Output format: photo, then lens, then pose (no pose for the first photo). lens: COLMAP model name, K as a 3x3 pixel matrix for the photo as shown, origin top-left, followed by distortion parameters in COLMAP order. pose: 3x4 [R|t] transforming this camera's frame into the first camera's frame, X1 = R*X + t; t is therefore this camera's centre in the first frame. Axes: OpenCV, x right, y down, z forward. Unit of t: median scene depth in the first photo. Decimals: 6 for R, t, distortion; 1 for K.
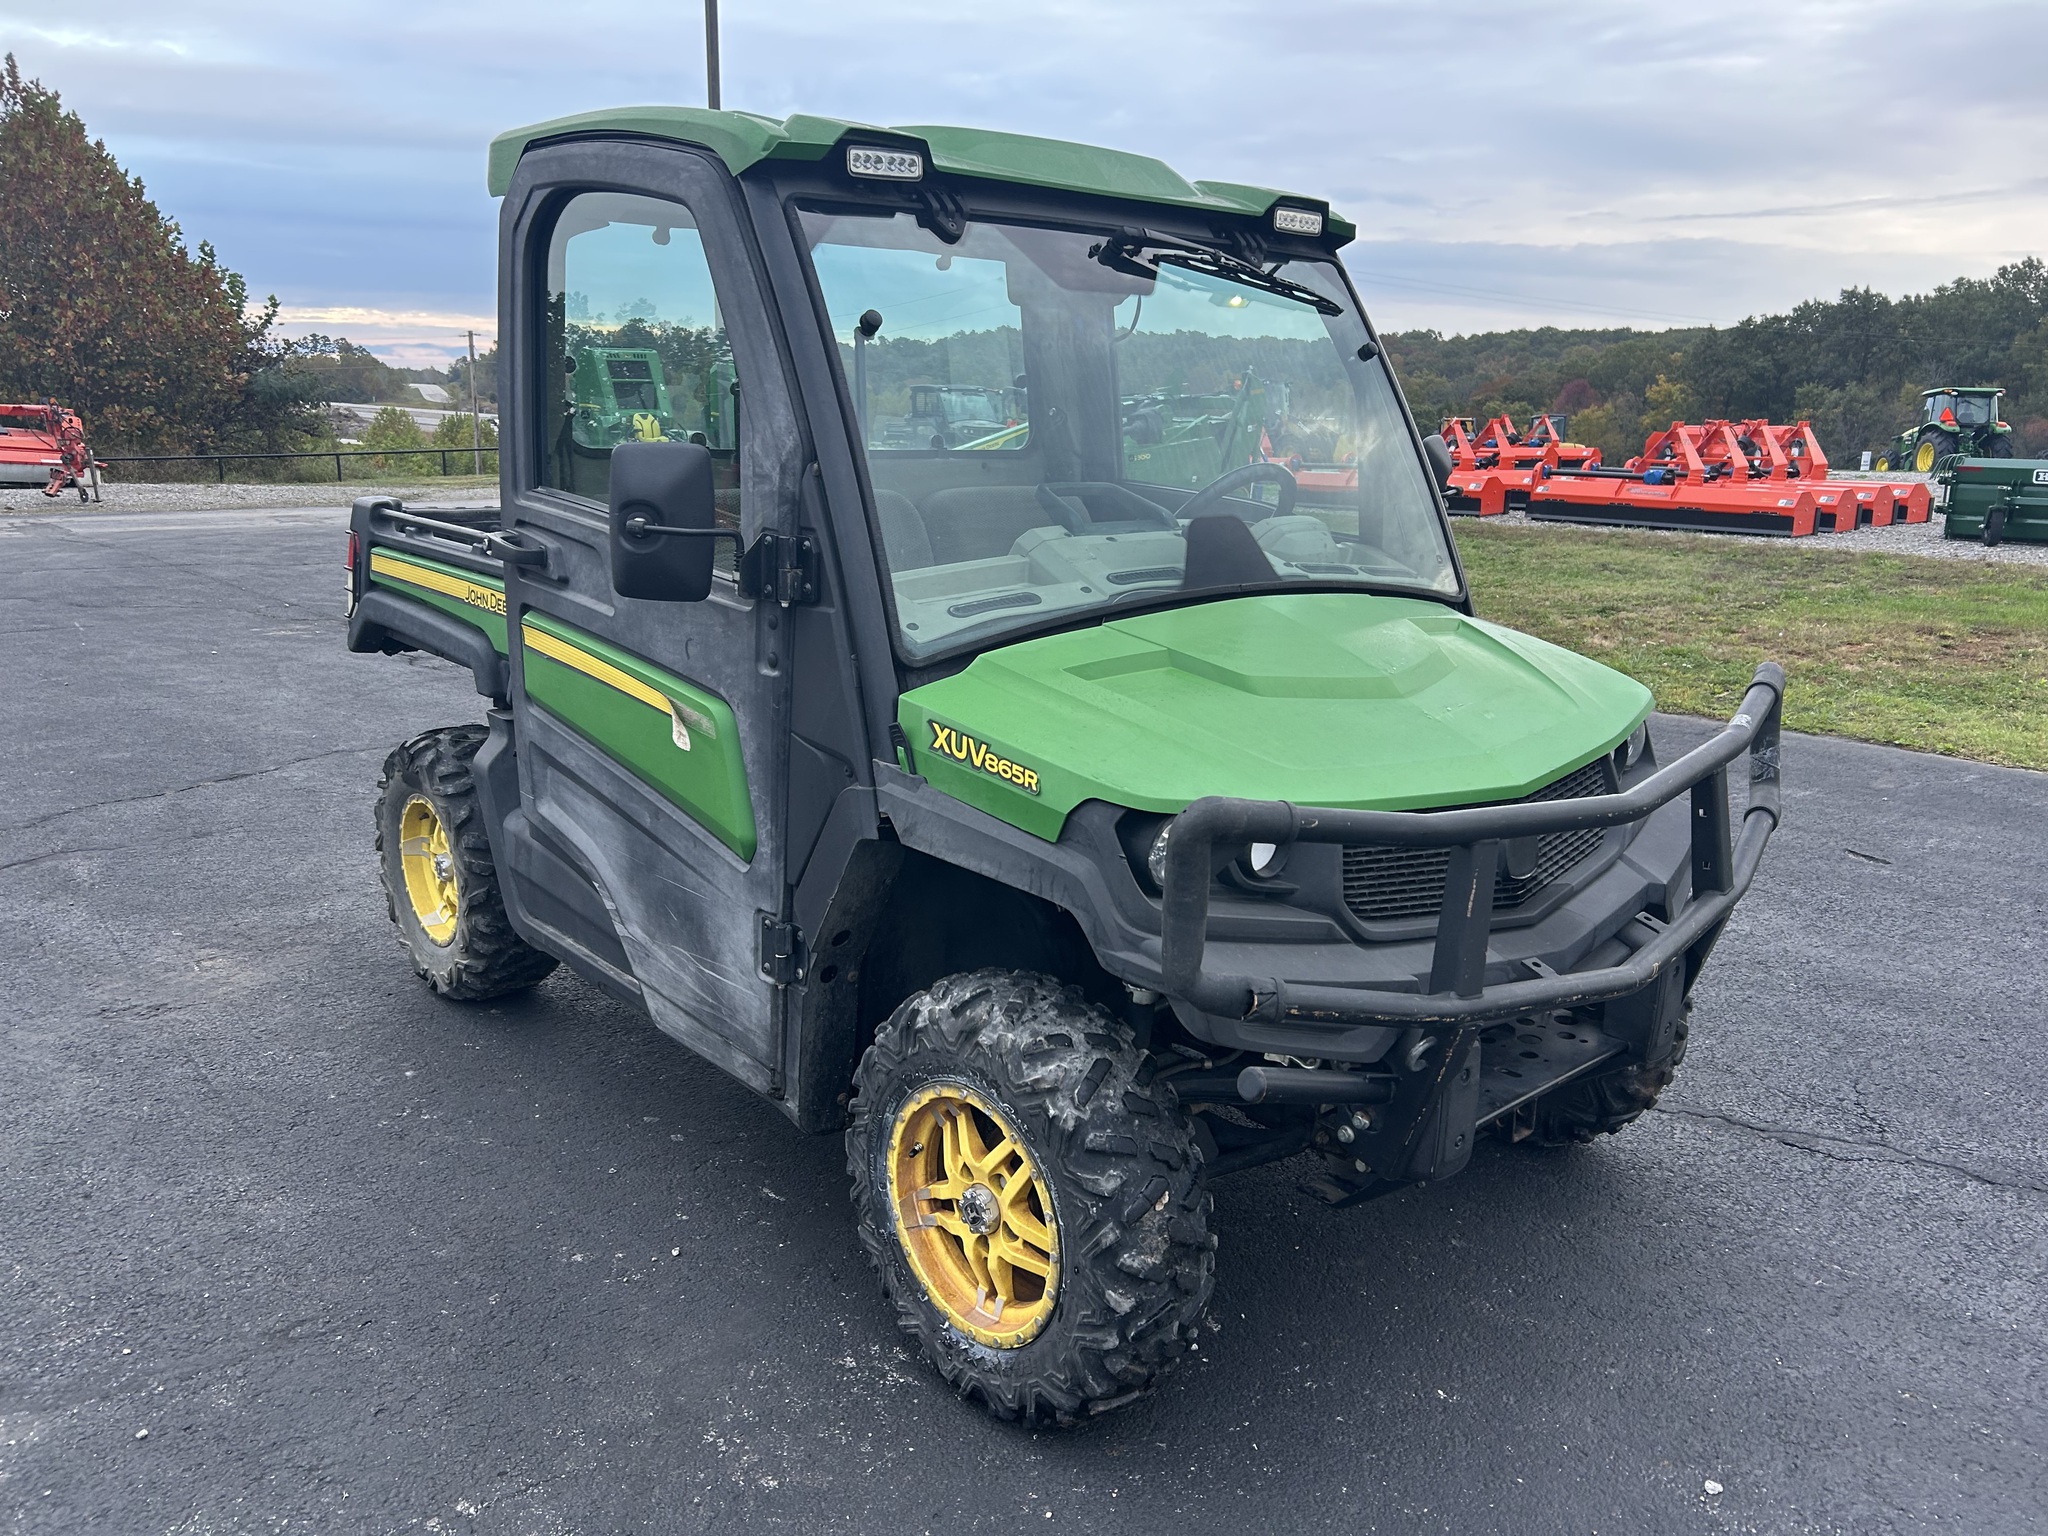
lens RADIAL K [[1569.4, 0, 975.0], [0, 1569.4, 713.0], [0, 0, 1]] dist [0.020815, -0.004724]
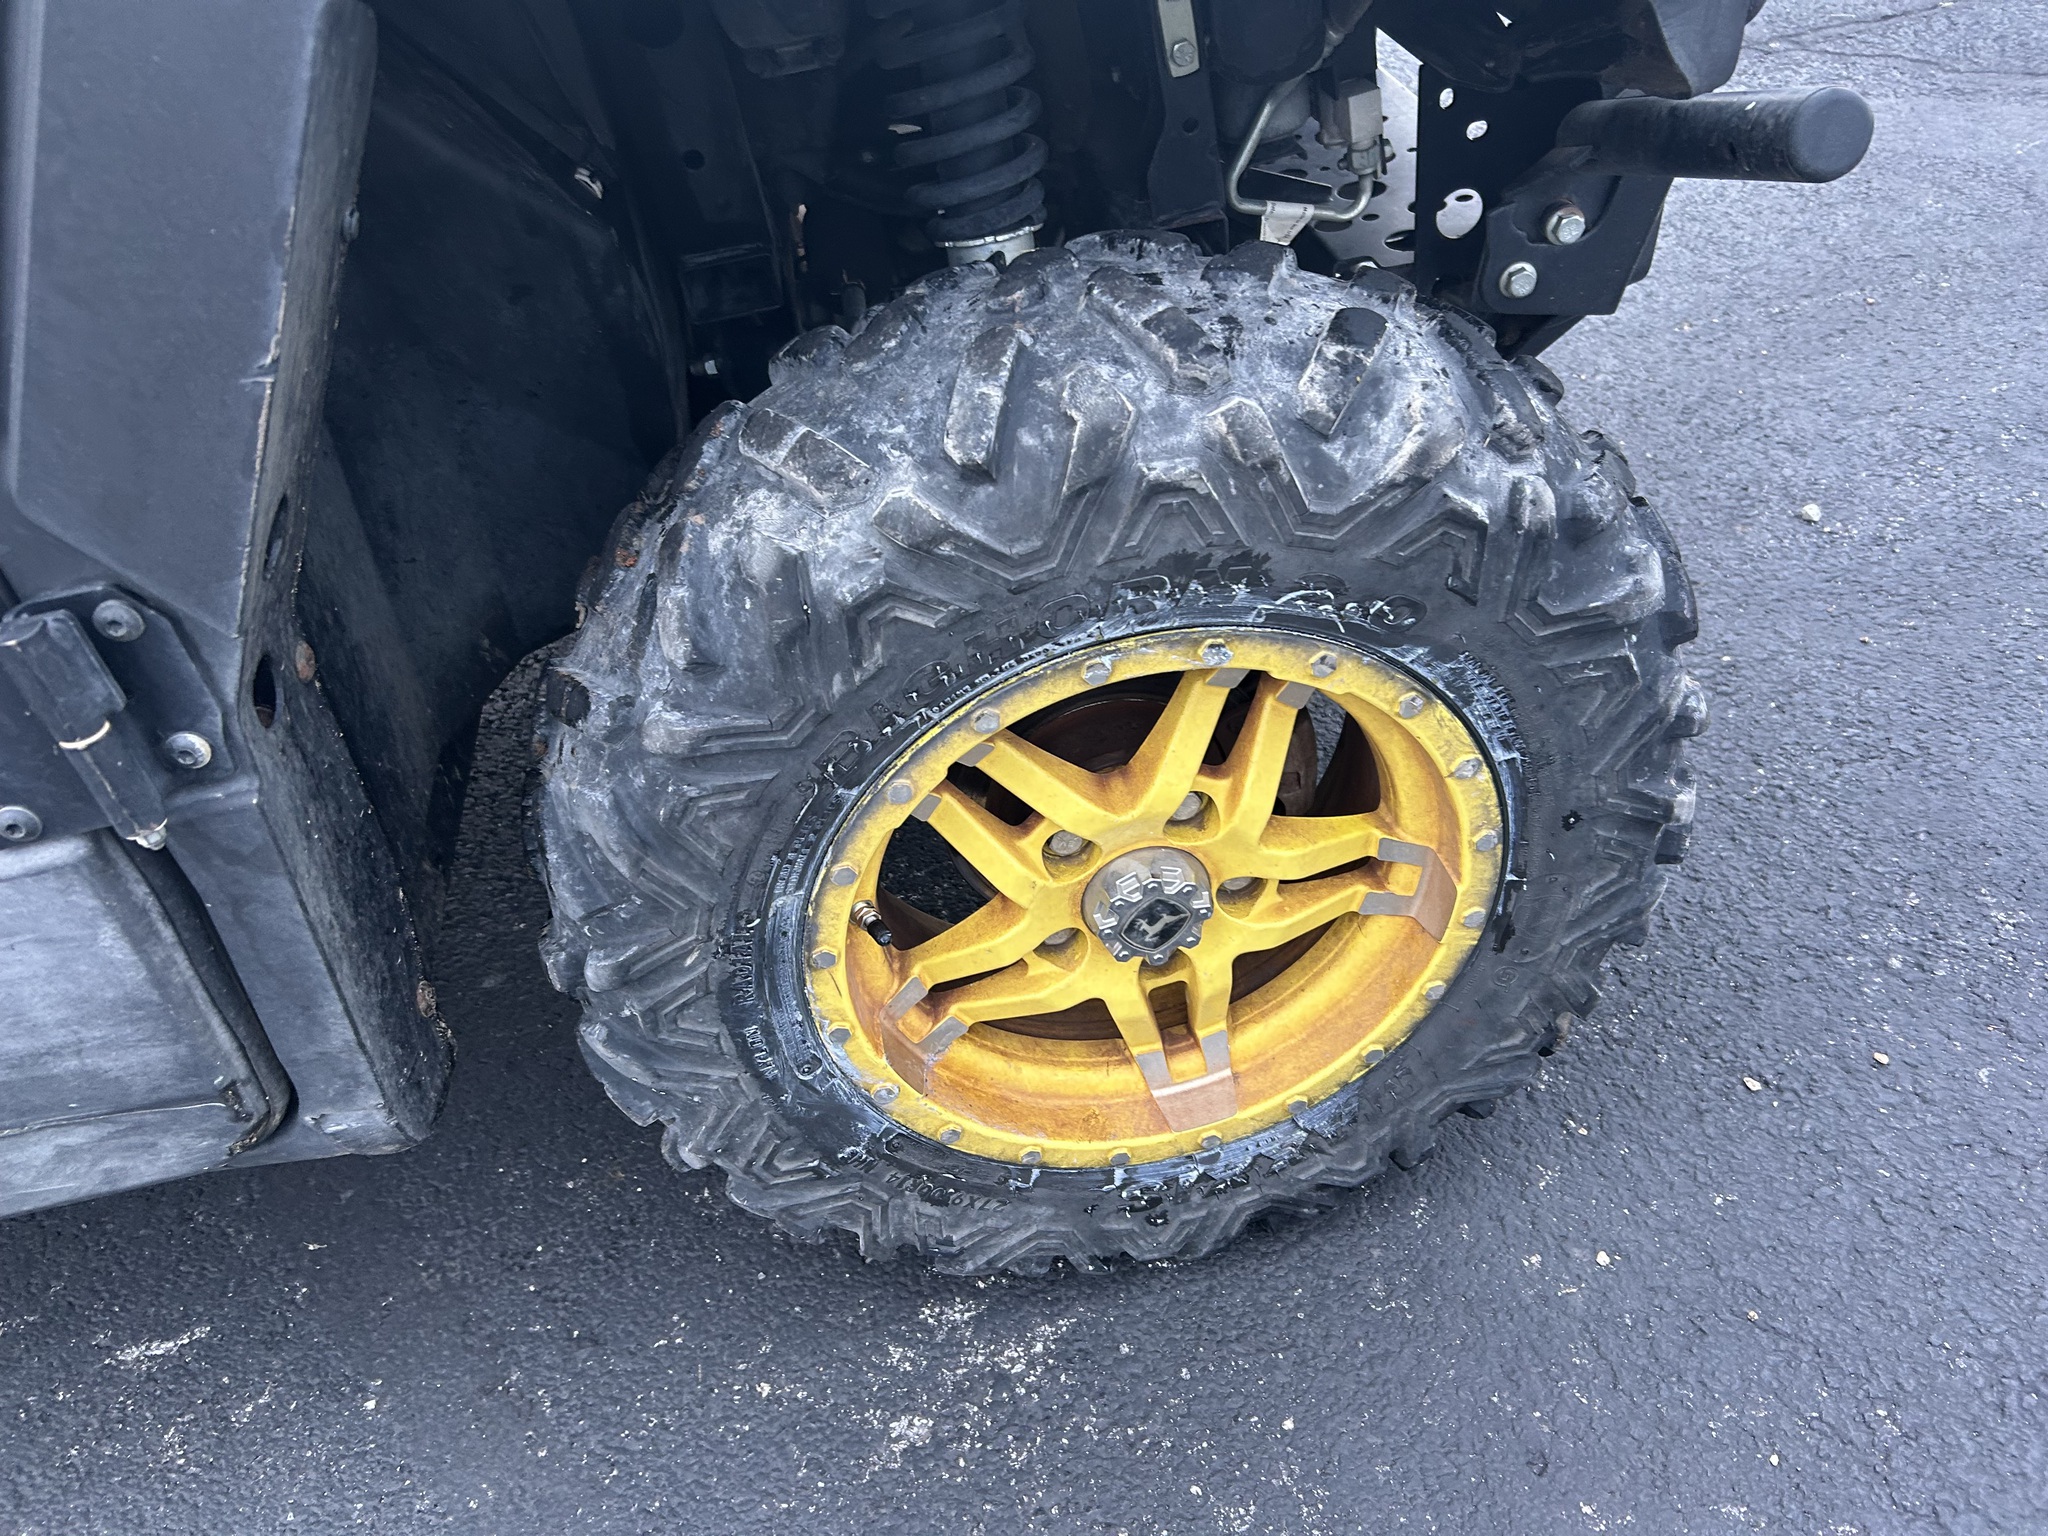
lens RADIAL K [[1549.3, 0, 1043.6], [0, 1549.3, 761.5], [0, 0, 1]] dist [0.066926, -0.066521]
pose [[0.503724, -0.609434, 0.612252, -0.192434], [0.309573, 0.789012, 0.530683, 0.073236], [-0.806490, -0.077781, 0.586109, 0.713942]]
